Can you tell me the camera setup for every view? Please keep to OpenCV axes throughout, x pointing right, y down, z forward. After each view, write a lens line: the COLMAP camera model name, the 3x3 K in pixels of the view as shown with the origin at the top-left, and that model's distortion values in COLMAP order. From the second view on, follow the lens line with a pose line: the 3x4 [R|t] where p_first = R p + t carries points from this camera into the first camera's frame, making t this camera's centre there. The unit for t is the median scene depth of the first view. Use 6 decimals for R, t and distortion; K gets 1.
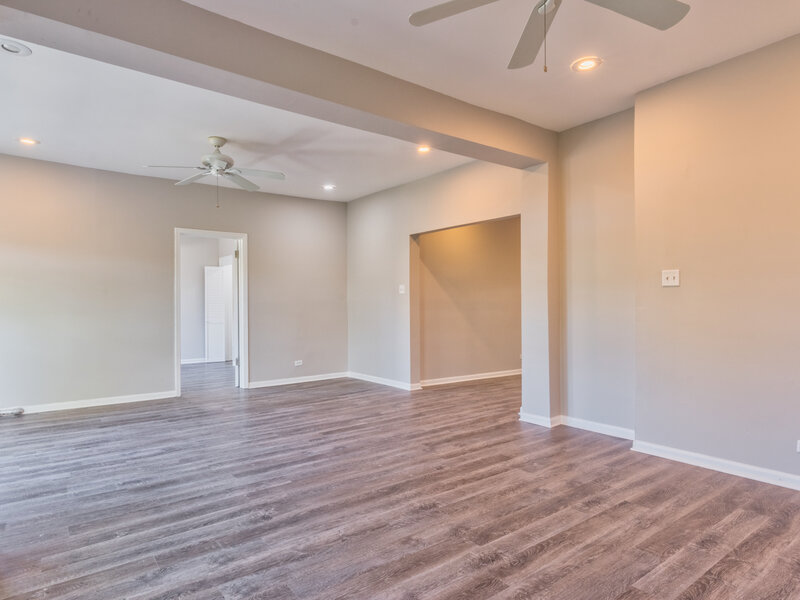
lens RADIAL K [[473.5, 0, 385.6], [0, 473.5, 285.5], [0, 0, 1]] dist [0.001682, -0.000882]
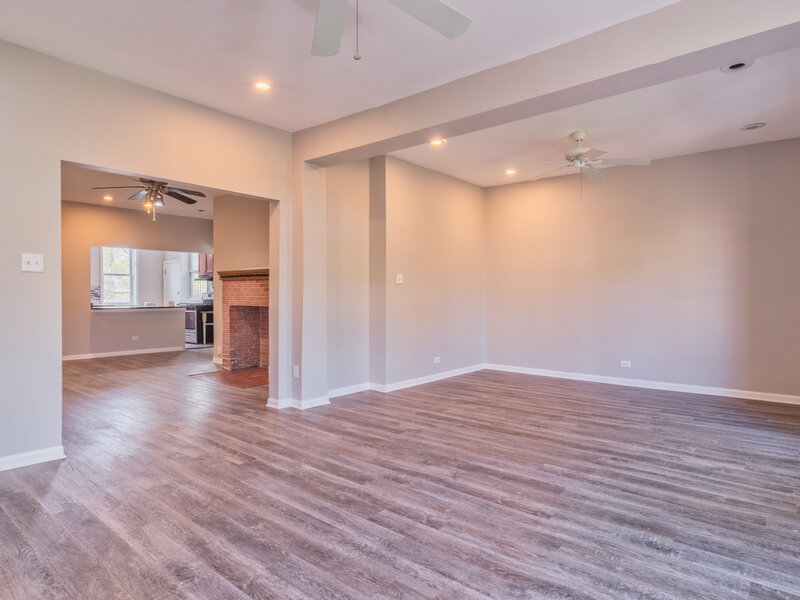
lens RADIAL K [[473.5, 0, 403.4], [0, 473.5, 304.7], [0, 0, 1]] dist [0.001682, -0.000882]
pose [[-0.240346, -0.014310, 0.970582, -1.005865], [-0.036122, 0.999331, 0.005789, 0.060281], [-0.970015, -0.033669, -0.240702, 1.389047]]
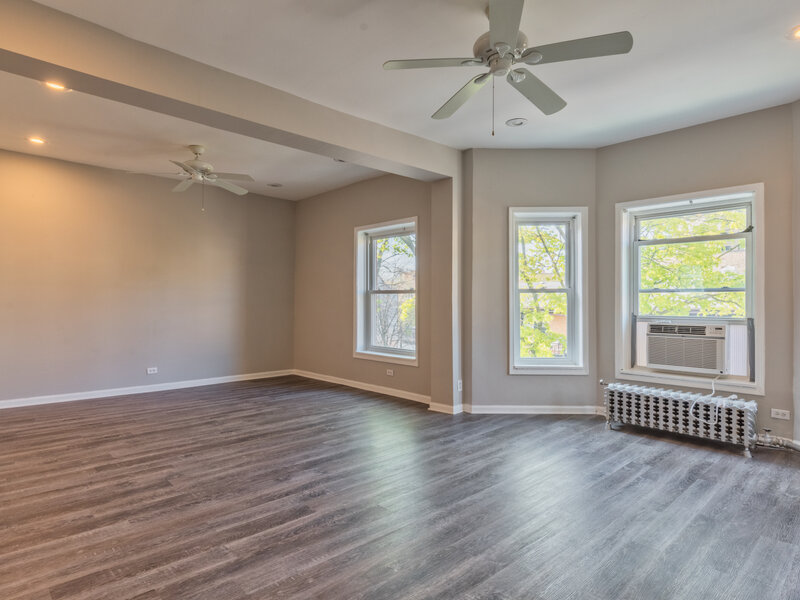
lens RADIAL K [[473.5, 0, 401.0], [0, 473.5, 297.1], [0, 0, 1]] dist [0.001682, -0.000882]
pose [[-0.991172, -0.000833, -0.132581, -0.210644], [0.005753, 0.998768, -0.049287, 0.077905], [0.132458, -0.049615, -0.989946, 2.044594]]
